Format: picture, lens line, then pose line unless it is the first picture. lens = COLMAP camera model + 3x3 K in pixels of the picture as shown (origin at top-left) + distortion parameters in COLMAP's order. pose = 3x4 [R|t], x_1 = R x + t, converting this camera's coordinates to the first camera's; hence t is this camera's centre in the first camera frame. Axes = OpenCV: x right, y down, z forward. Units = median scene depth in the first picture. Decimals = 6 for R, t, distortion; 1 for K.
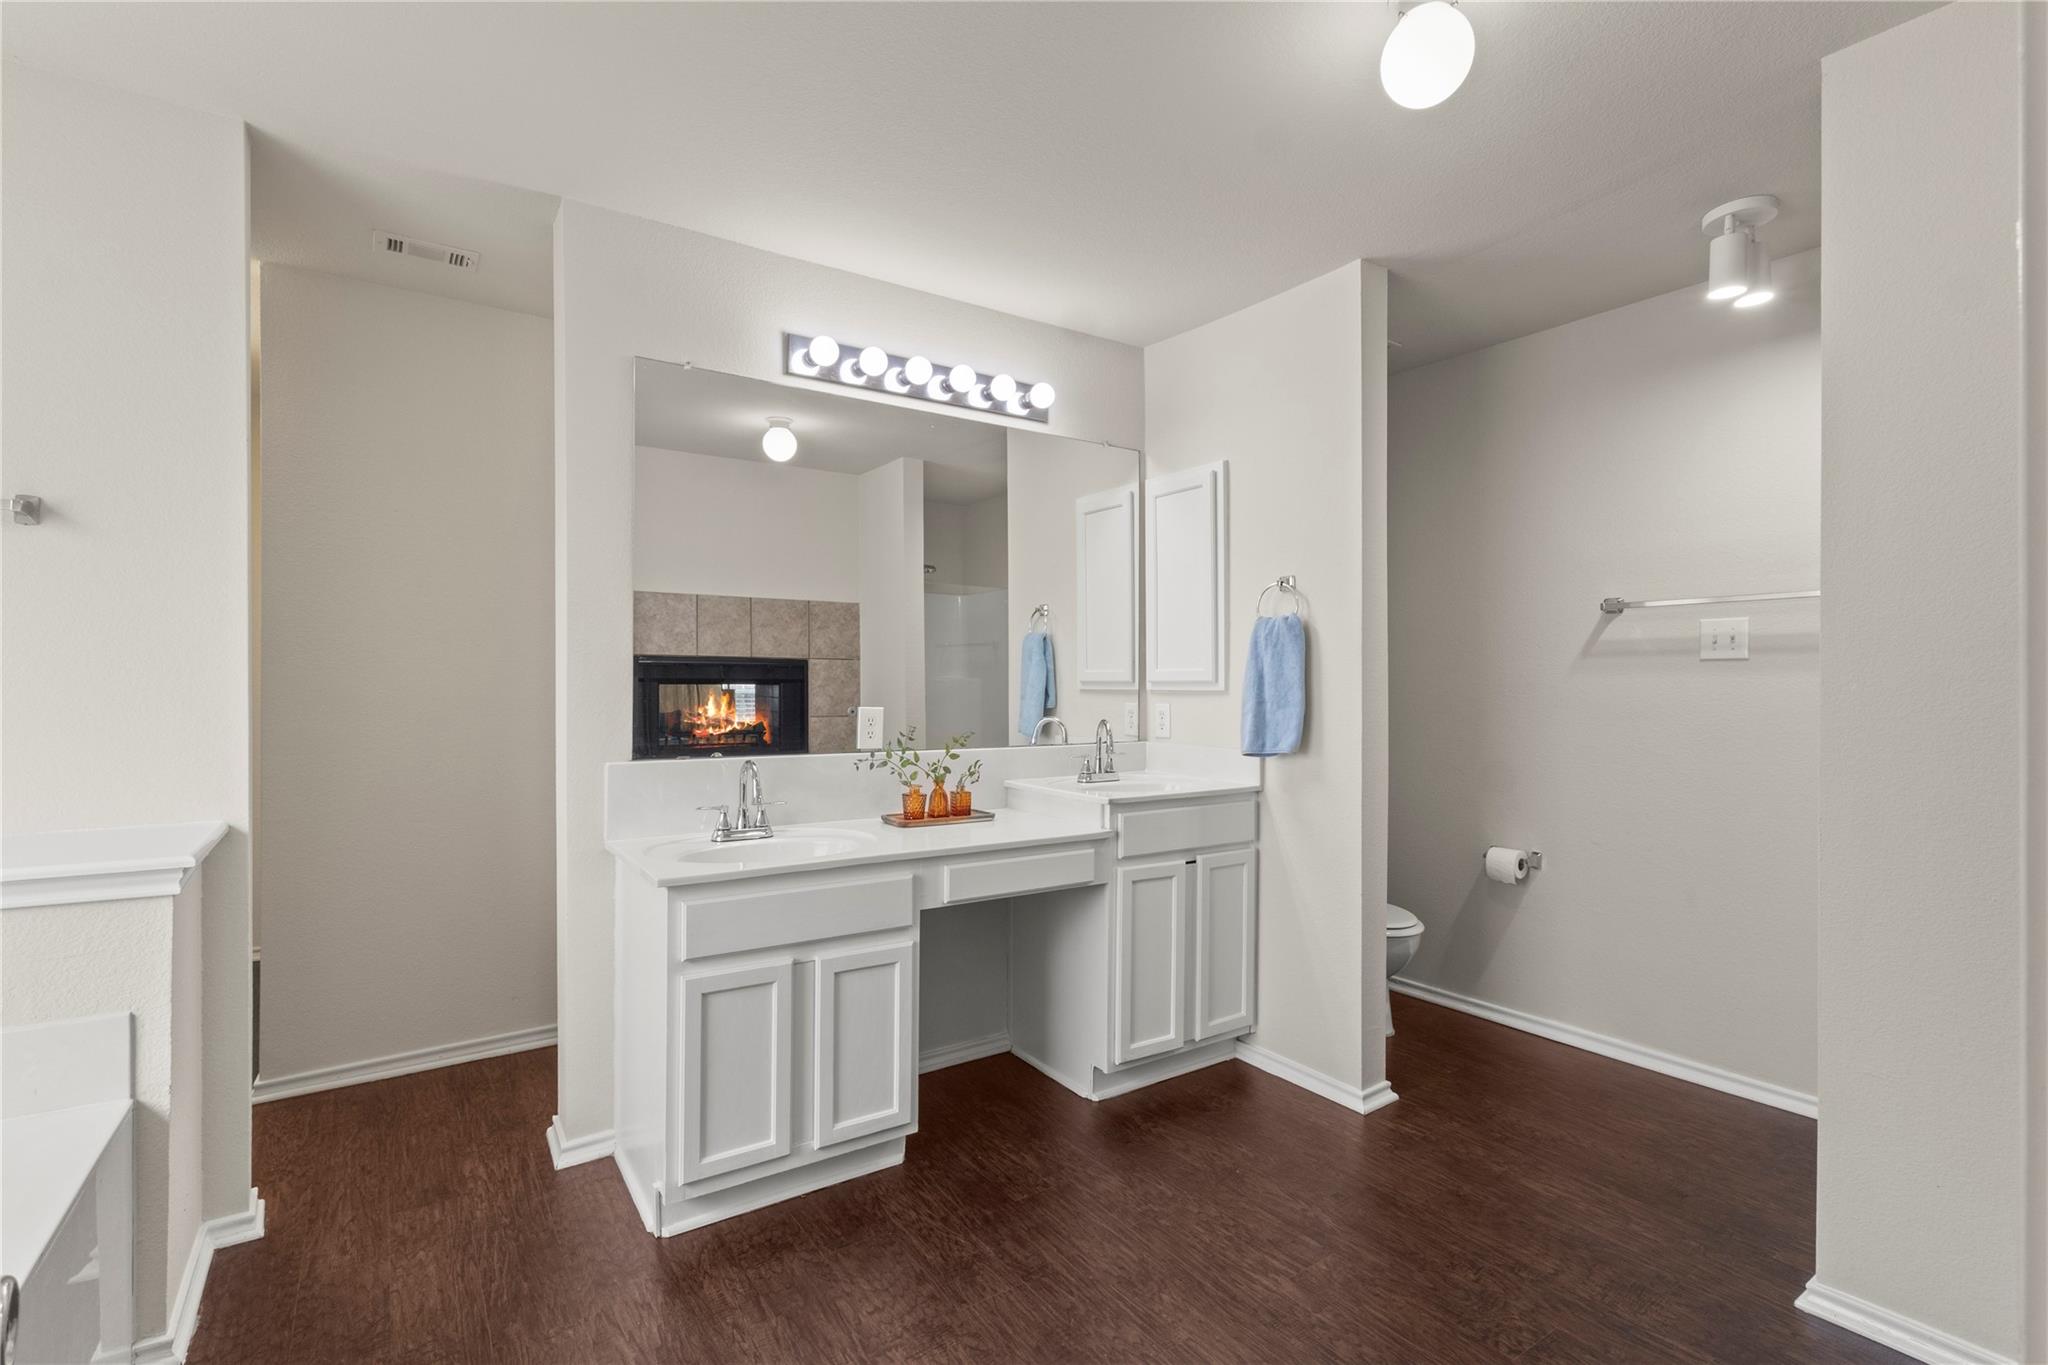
lens RADIAL K [[937.6, 0, 1016.8], [0, 937.6, 679.5], [0, 0, 1]] dist [0.001012, 0.000227]
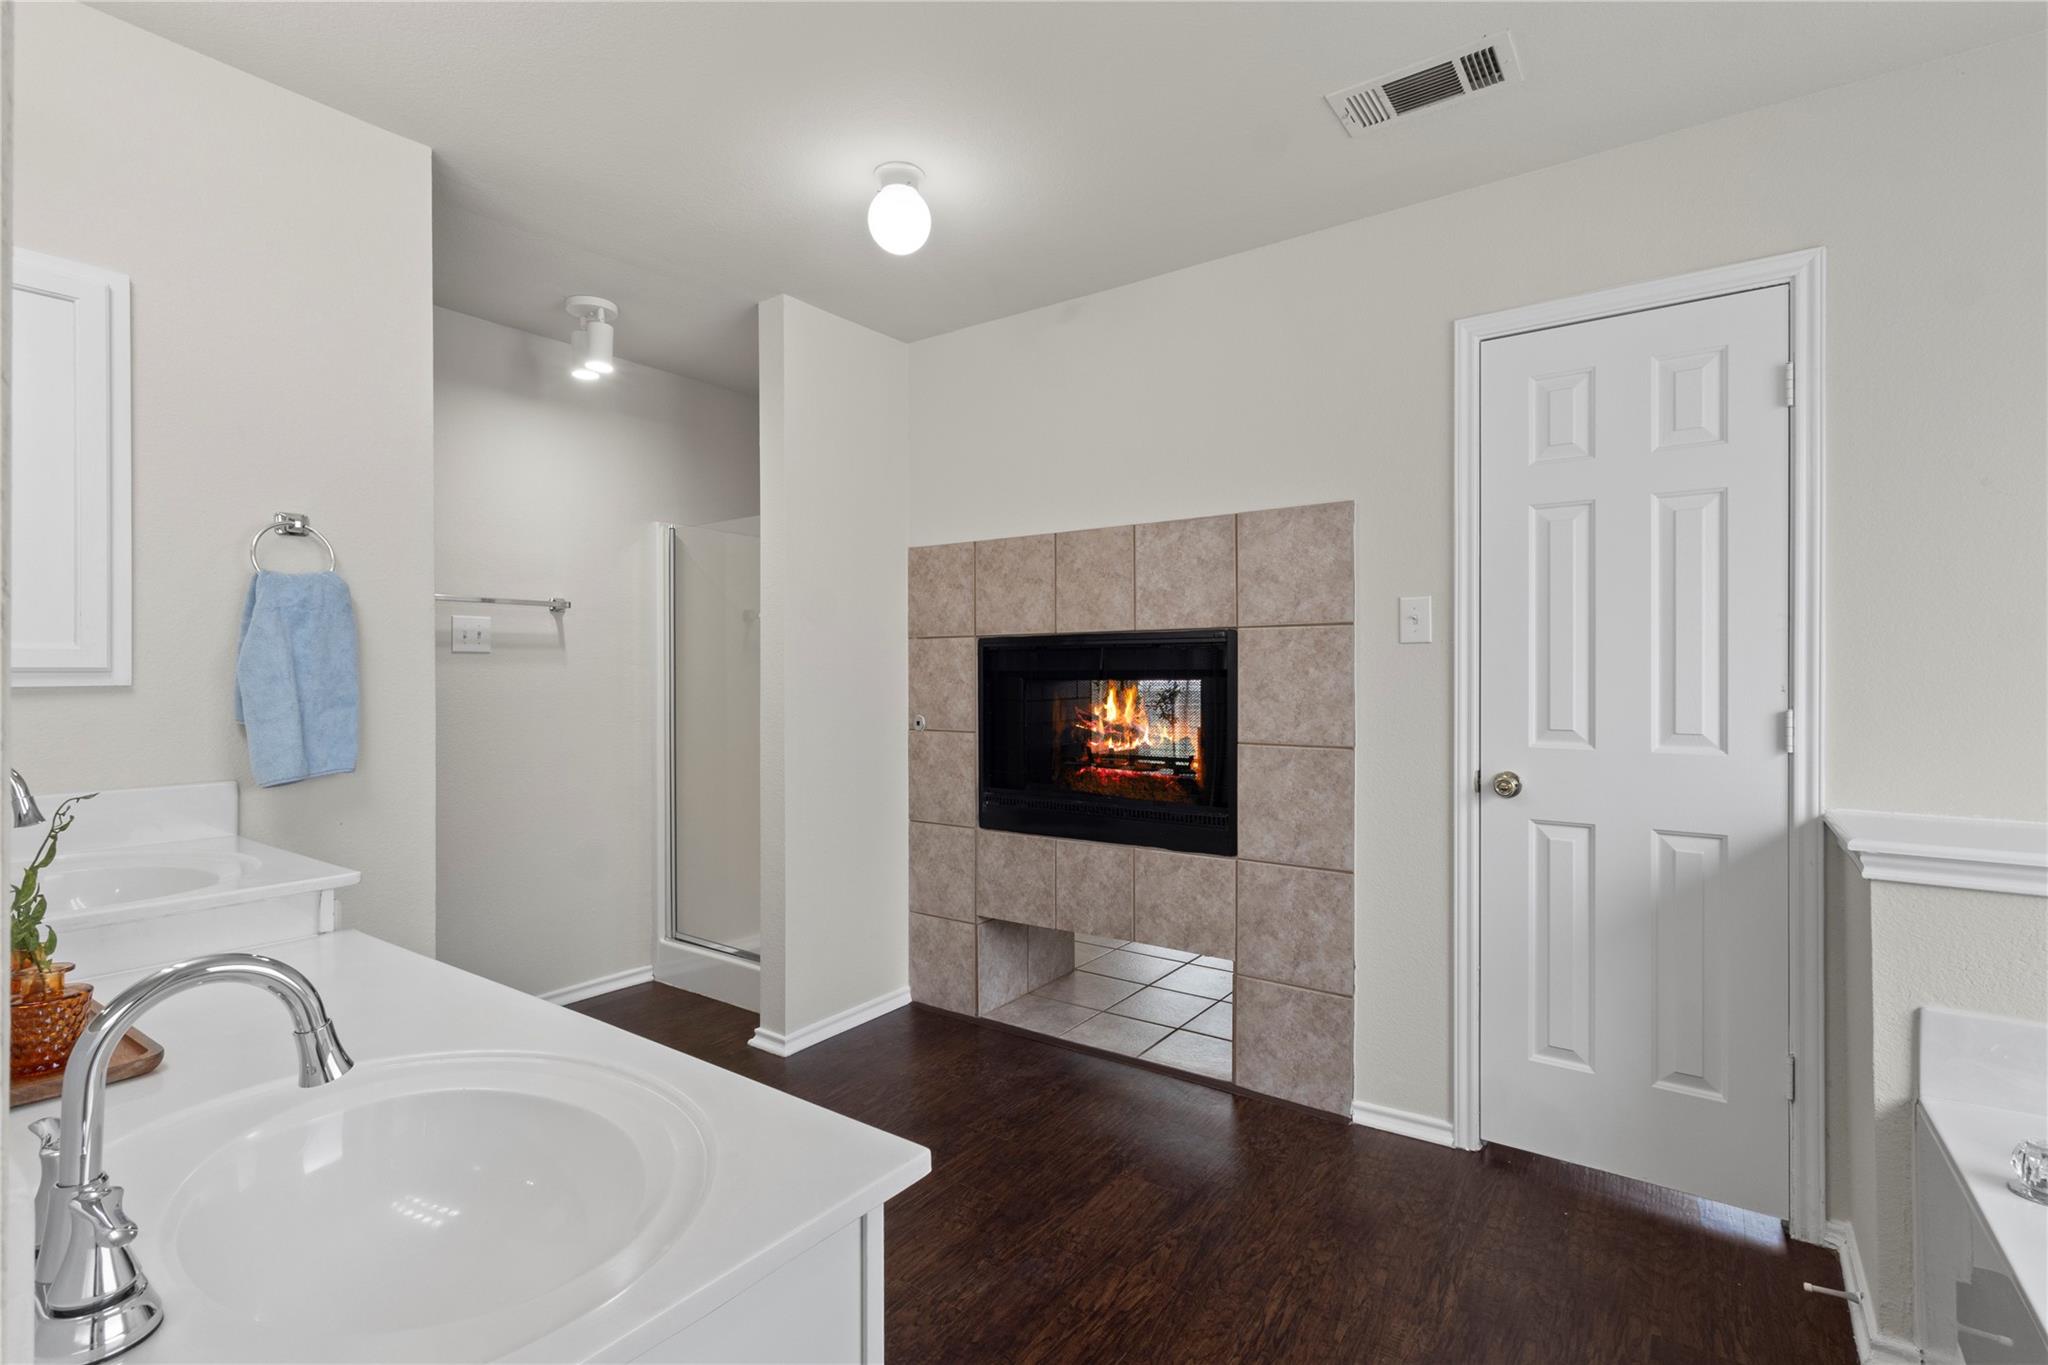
lens RADIAL K [[937.6, 0, 1016.8], [0, 937.6, 679.5], [0, 0, 1]] dist [0.001012, 0.000227]
pose [[-0.346808, -0.004257, 0.937927, -0.561724], [0.000546, 0.999989, 0.004741, 0.006028], [-0.937936, 0.002156, -0.346801, 0.796725]]
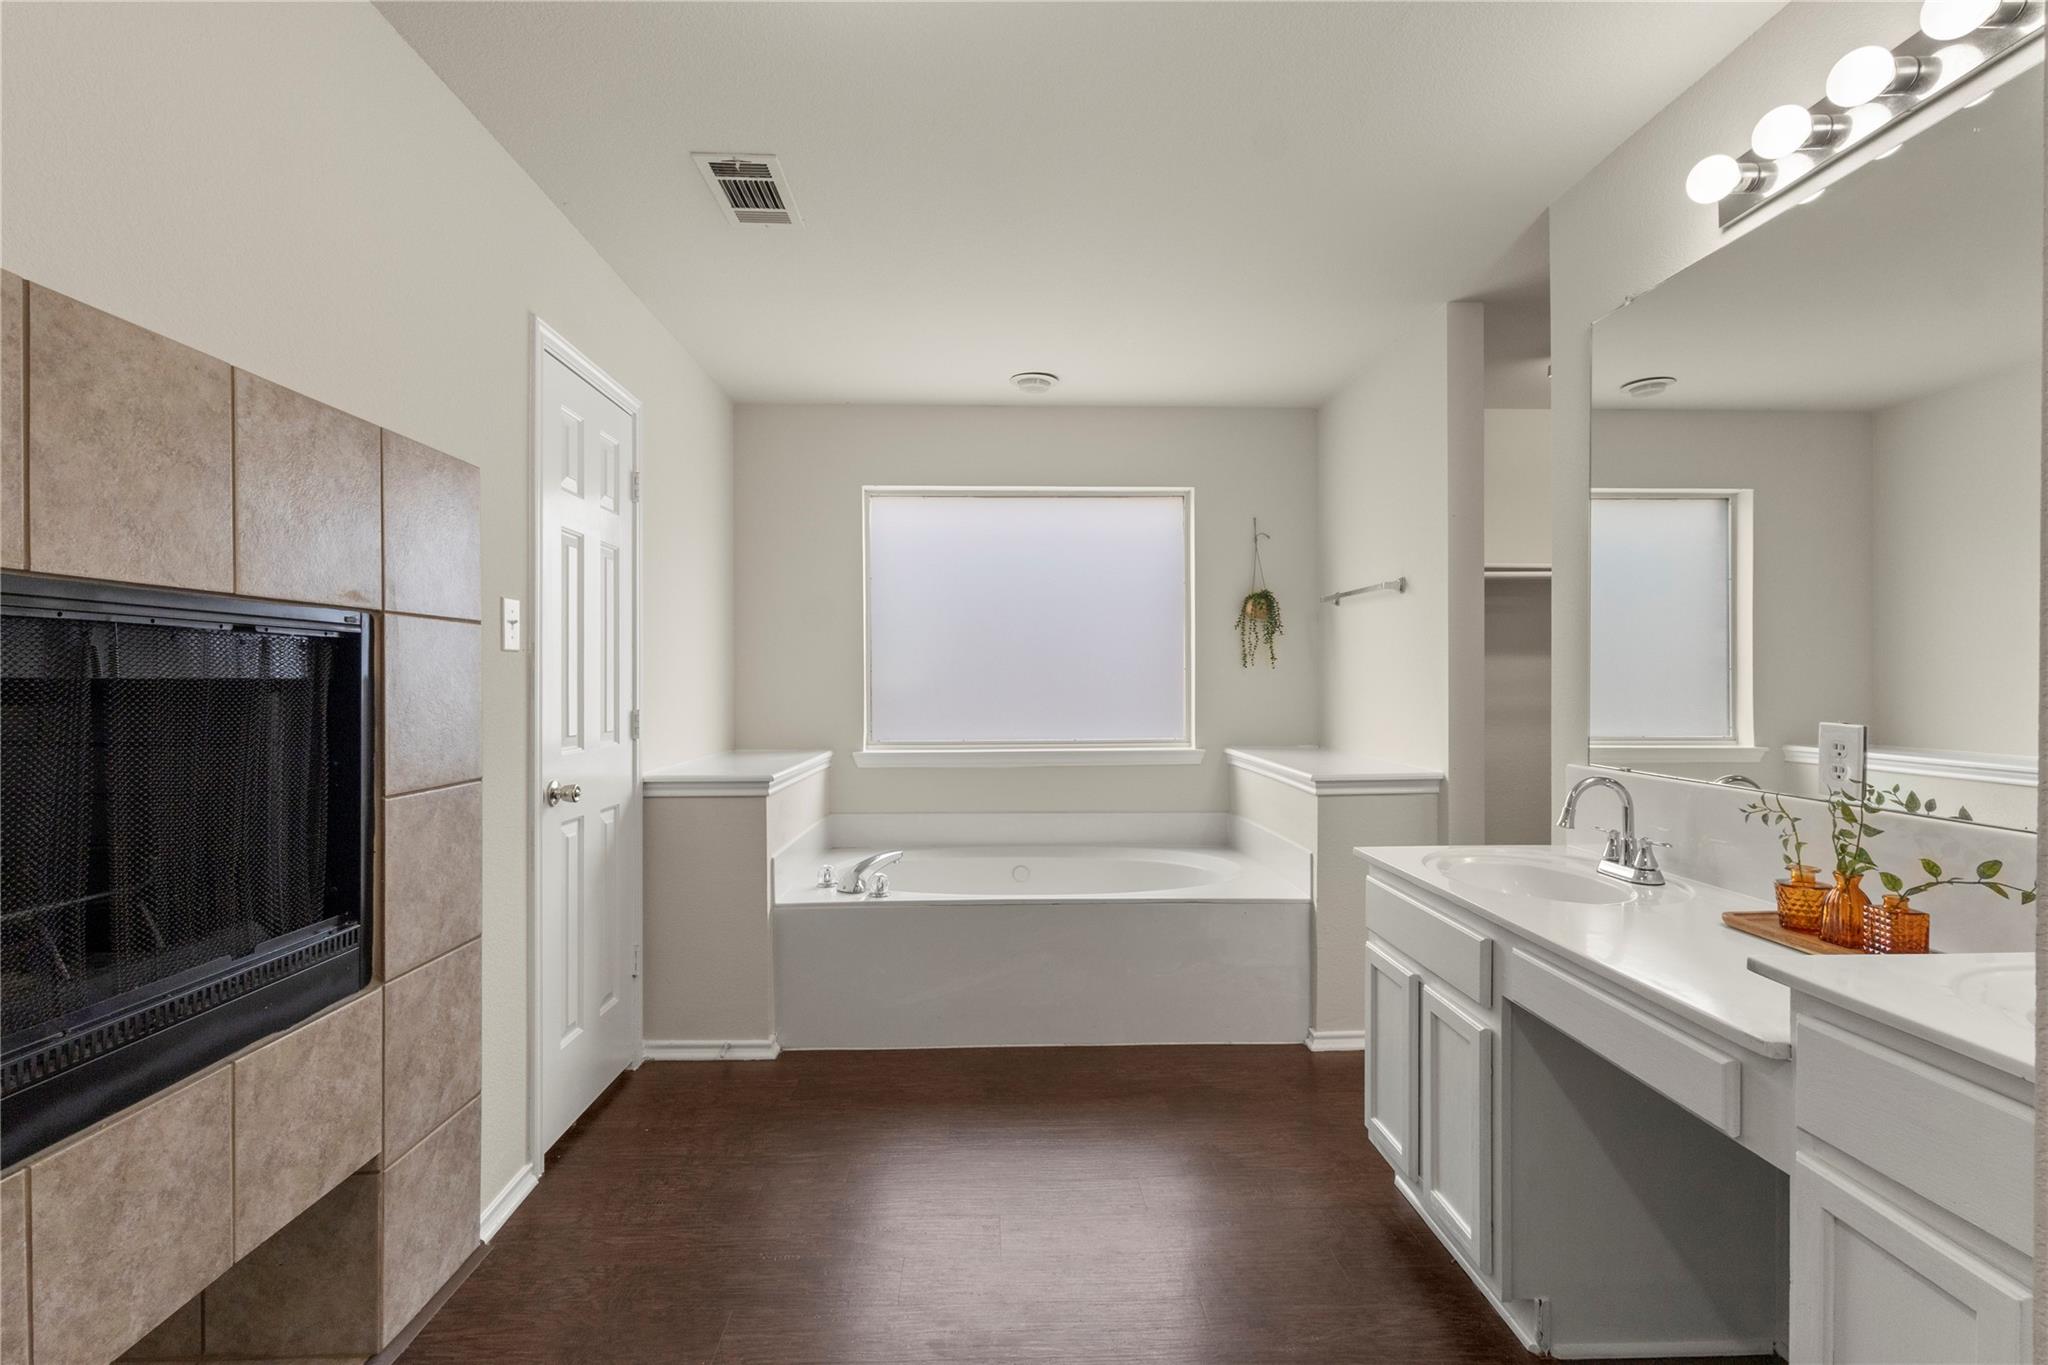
lens RADIAL K [[937.6, 0, 1016.8], [0, 937.6, 679.5], [0, 0, 1]] dist [0.001012, 0.000227]
pose [[-0.536872, -0.002629, -0.843660, 0.614079], [-0.000818, 0.999996, -0.002596, 0.001564], [0.843663, -0.000703, -0.536872, 0.920022]]
